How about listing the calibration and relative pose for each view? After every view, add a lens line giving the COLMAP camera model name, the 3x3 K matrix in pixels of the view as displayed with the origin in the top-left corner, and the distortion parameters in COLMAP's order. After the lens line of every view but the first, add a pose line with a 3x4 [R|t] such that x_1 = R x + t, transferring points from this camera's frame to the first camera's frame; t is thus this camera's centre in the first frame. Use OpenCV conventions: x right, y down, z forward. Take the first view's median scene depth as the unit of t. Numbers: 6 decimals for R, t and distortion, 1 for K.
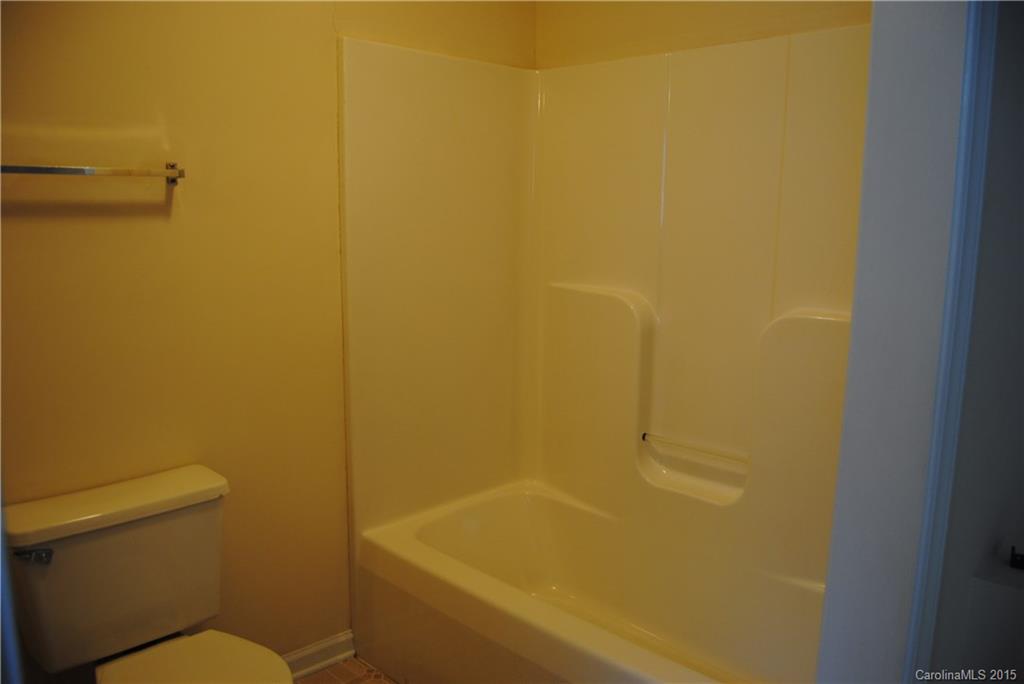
lens RADIAL K [[814.0, 0, 512.0], [0, 814.0, 342.0], [0, 0, 1]] dist [-0.083150, 0.017167]
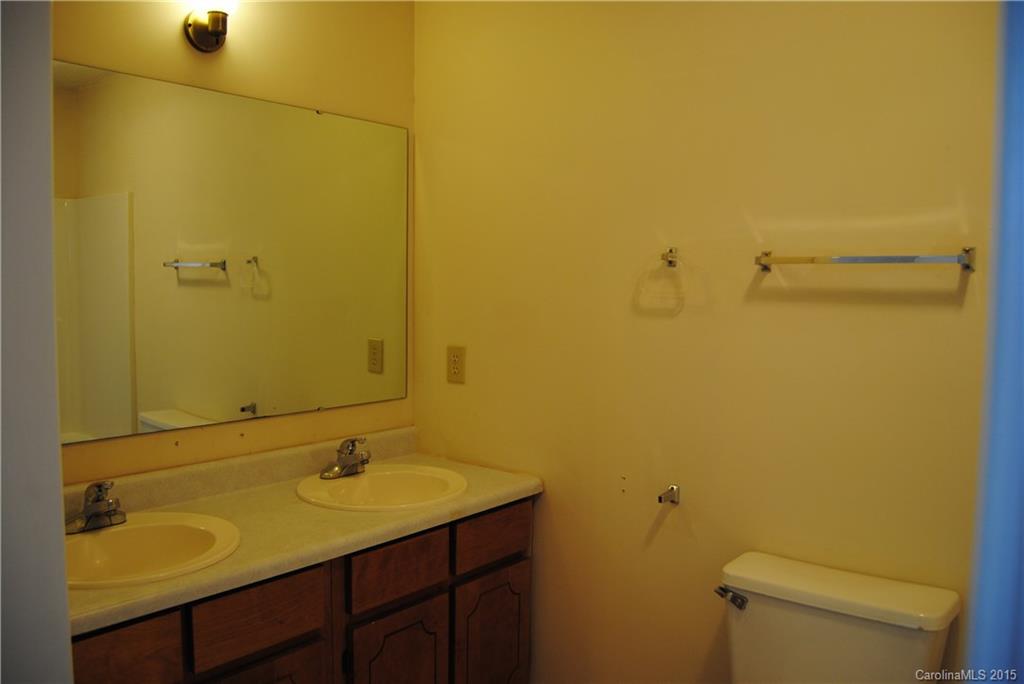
lens RADIAL K [[814.0, 0, 512.0], [0, 814.0, 342.0], [0, 0, 1]] dist [-0.083150, 0.017167]
pose [[0.100182, 0.056432, -0.993367, 0.410707], [-0.167969, 0.985020, 0.039018, -0.068457], [0.980688, 0.162946, 0.108160, 0.423473]]
